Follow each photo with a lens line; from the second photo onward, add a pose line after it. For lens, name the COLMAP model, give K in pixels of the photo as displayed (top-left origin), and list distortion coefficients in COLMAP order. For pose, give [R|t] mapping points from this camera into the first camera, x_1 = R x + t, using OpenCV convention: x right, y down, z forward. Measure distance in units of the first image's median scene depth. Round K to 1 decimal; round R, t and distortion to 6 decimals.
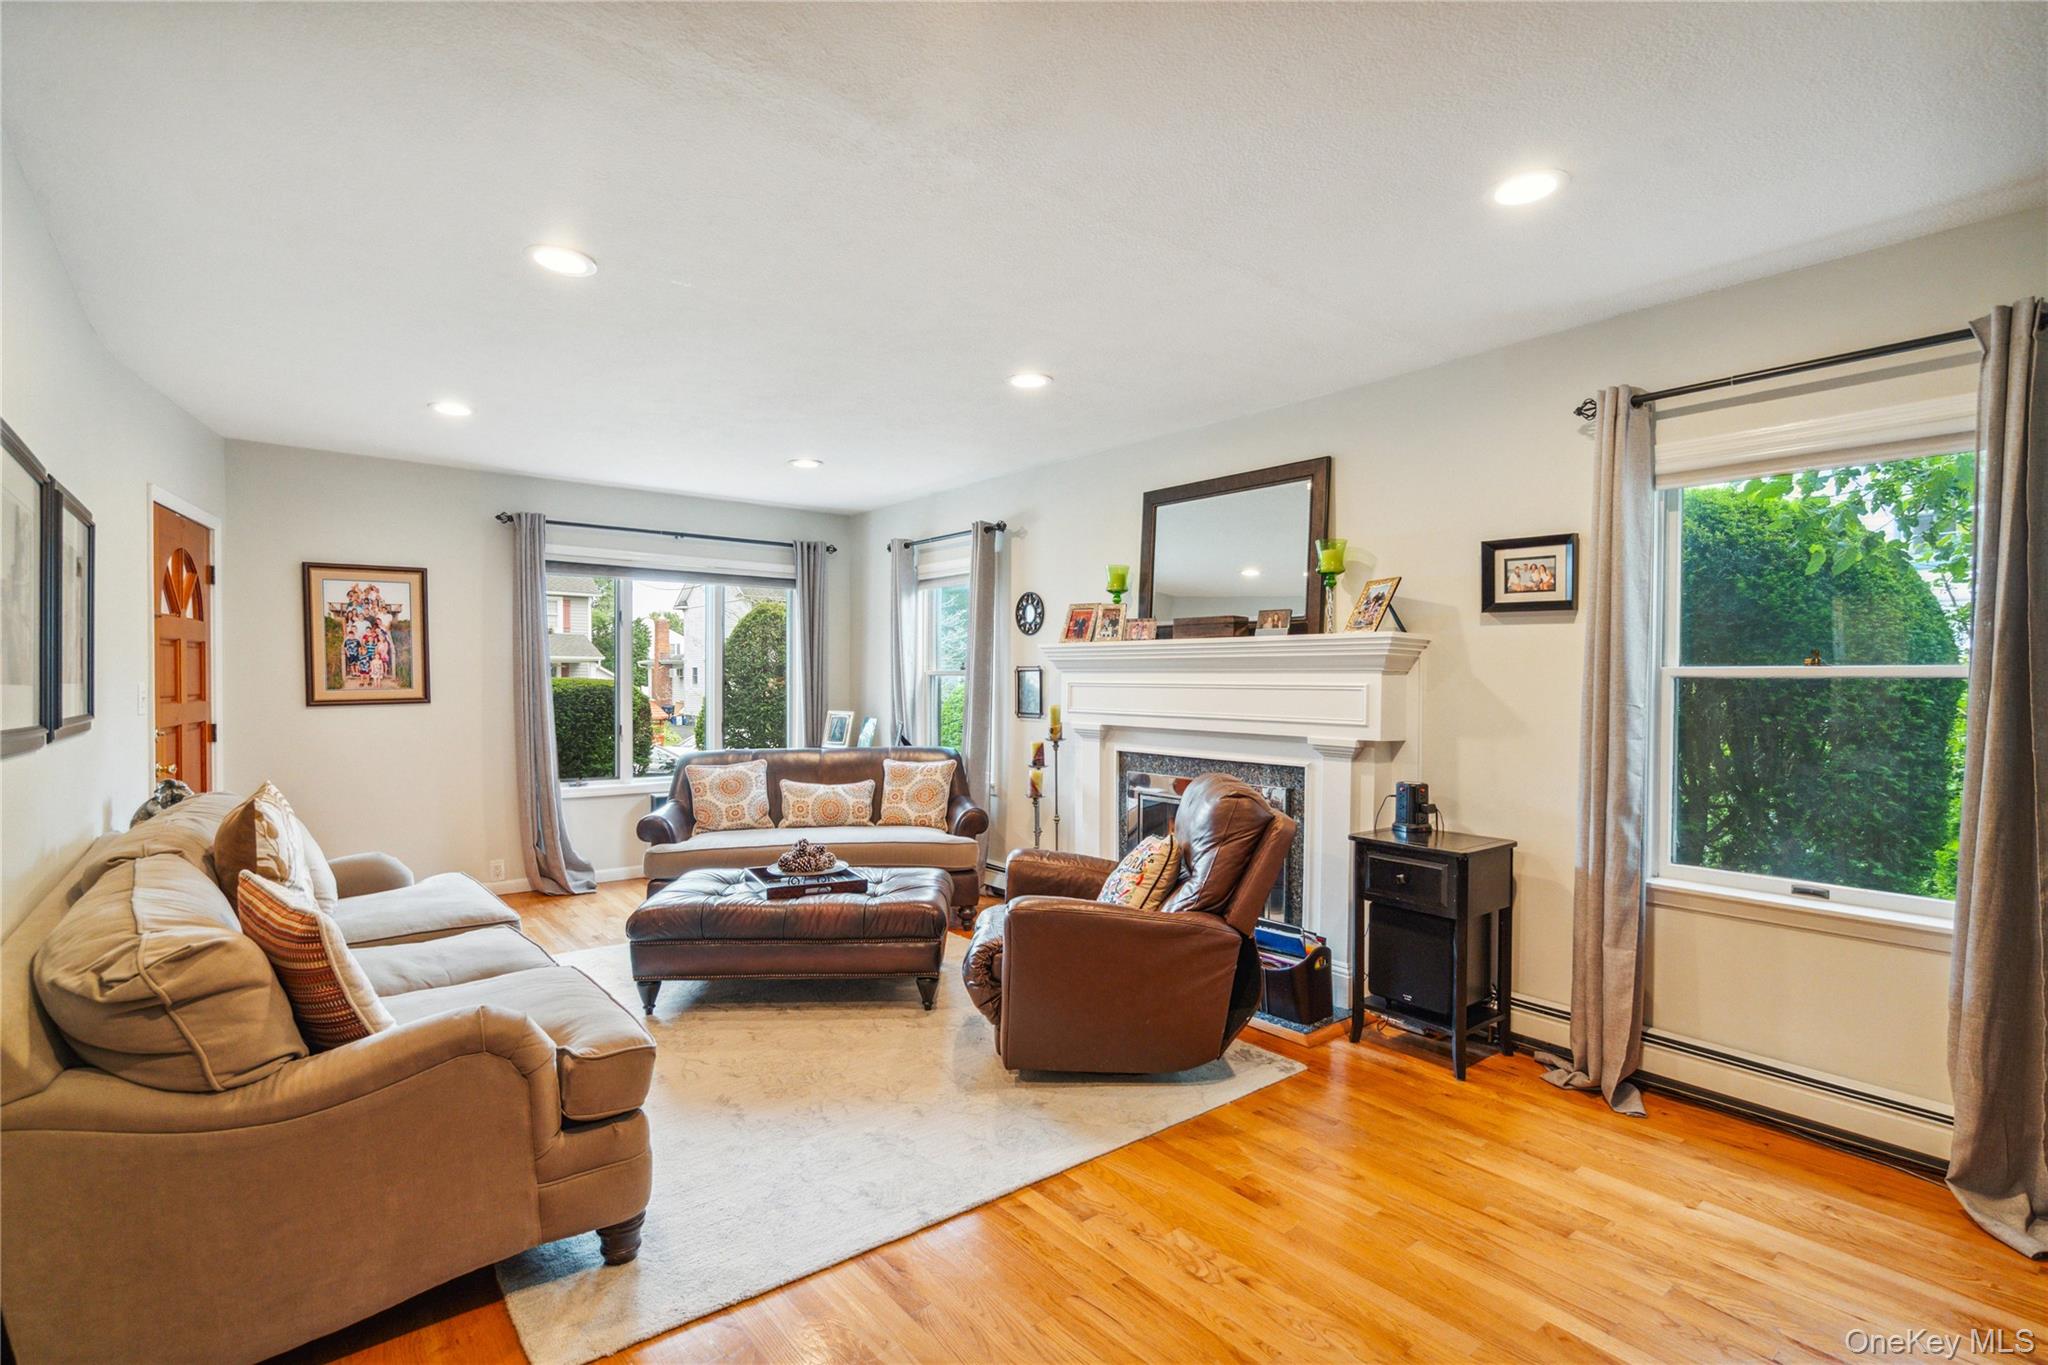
lens RADIAL K [[942.5, 0, 1018.9], [0, 942.5, 677.4], [0, 0, 1]] dist [-0.001492, -0.000077]
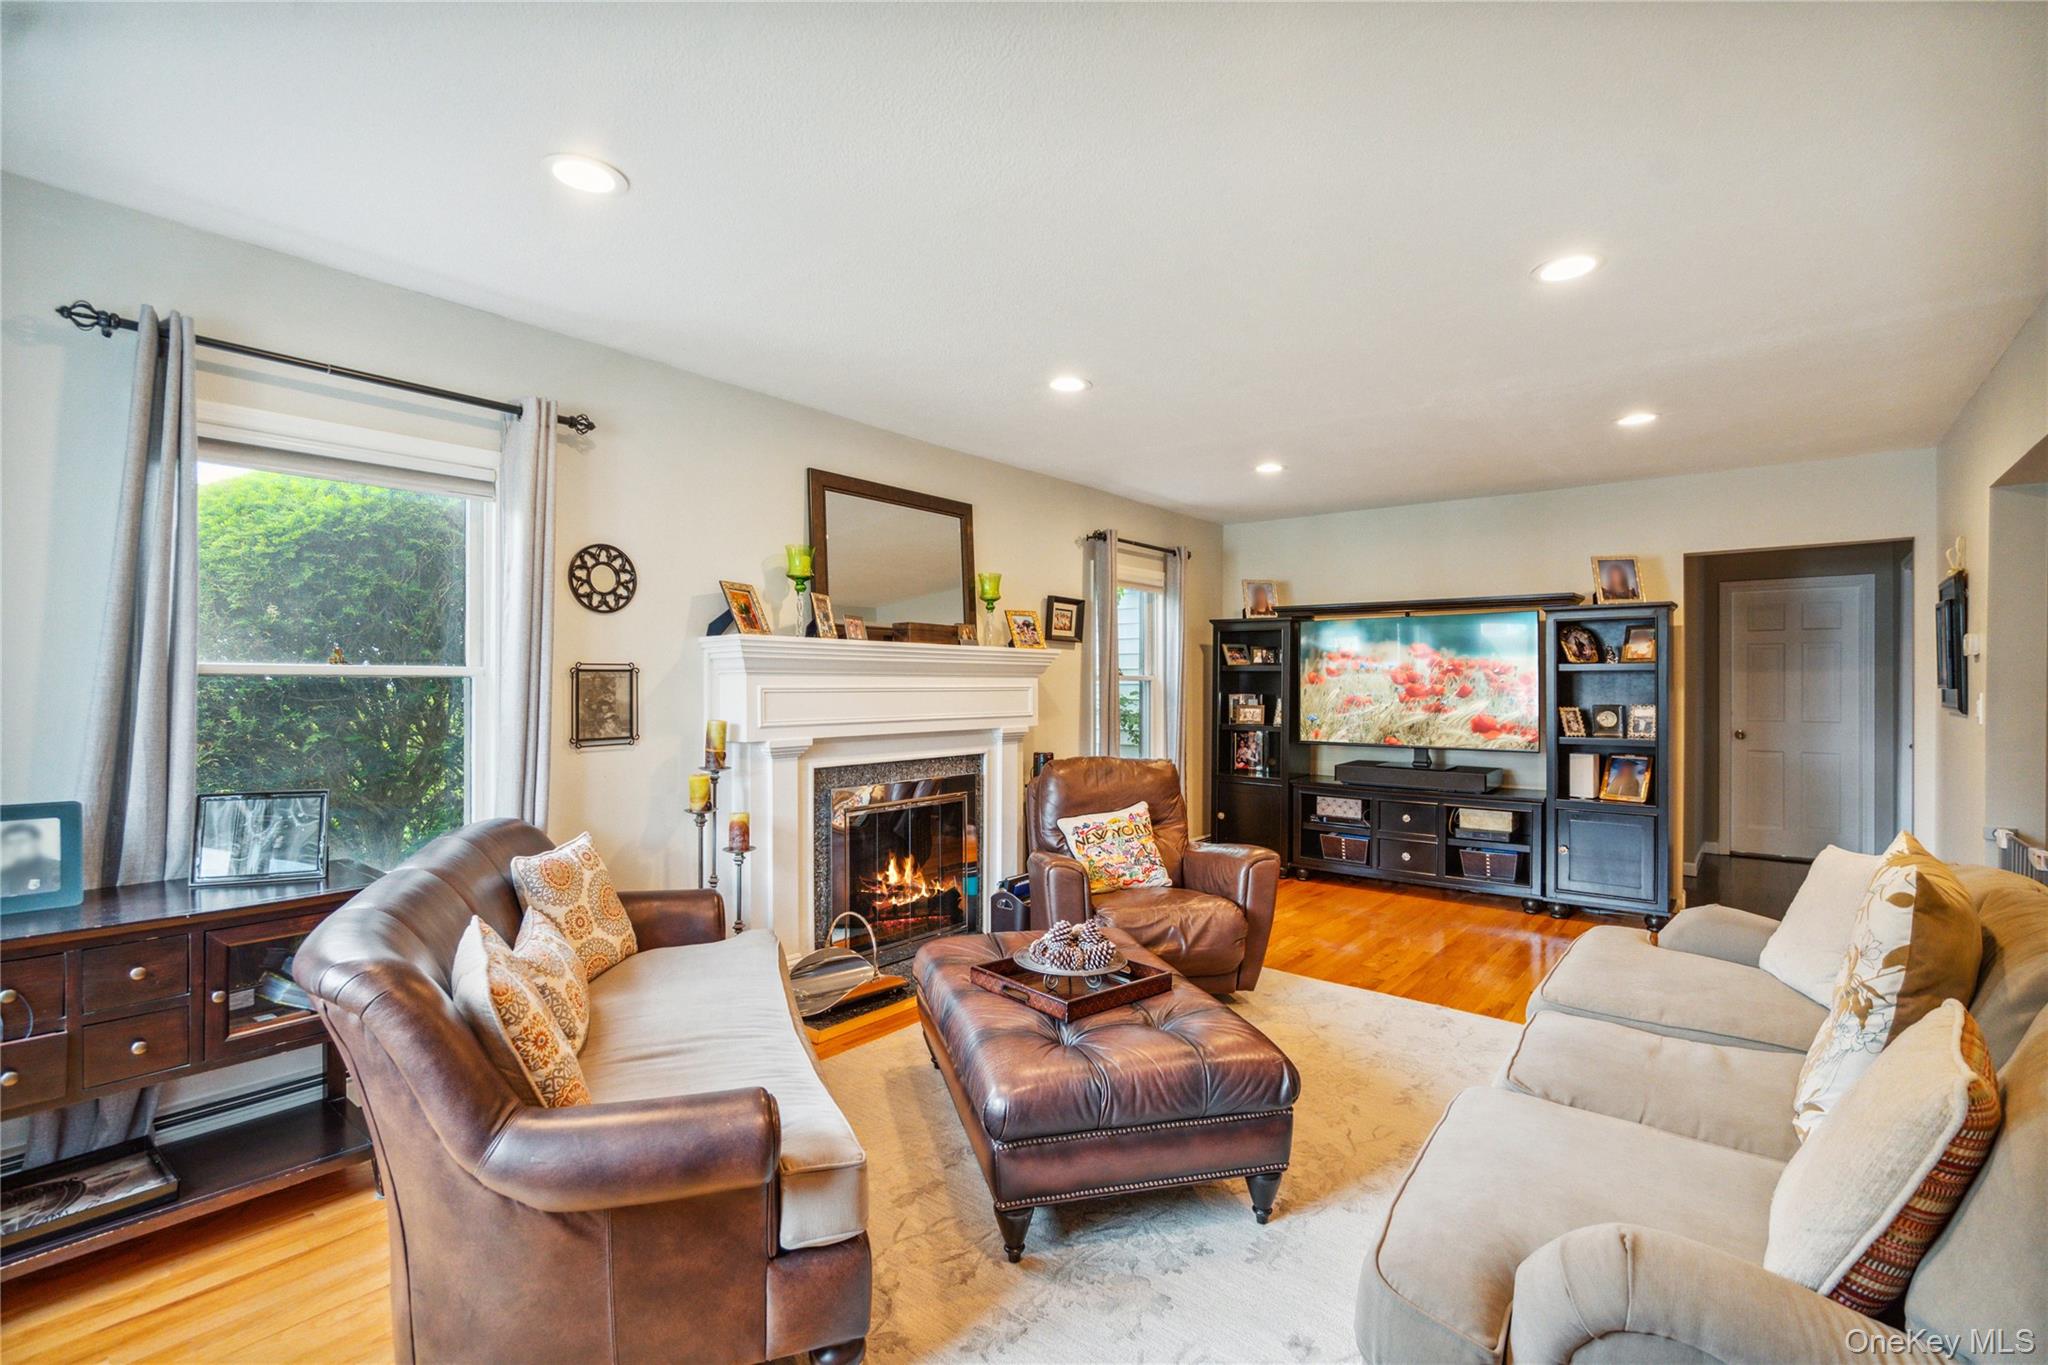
lens RADIAL K [[942.5, 0, 1018.9], [0, 942.5, 677.4], [0, 0, 1]] dist [-0.001492, -0.000077]
pose [[-0.194669, -0.001364, 0.980868, -0.806235], [-0.005211, 0.999986, 0.000356, -0.004982], [-0.980855, -0.005042, -0.194673, 1.042881]]
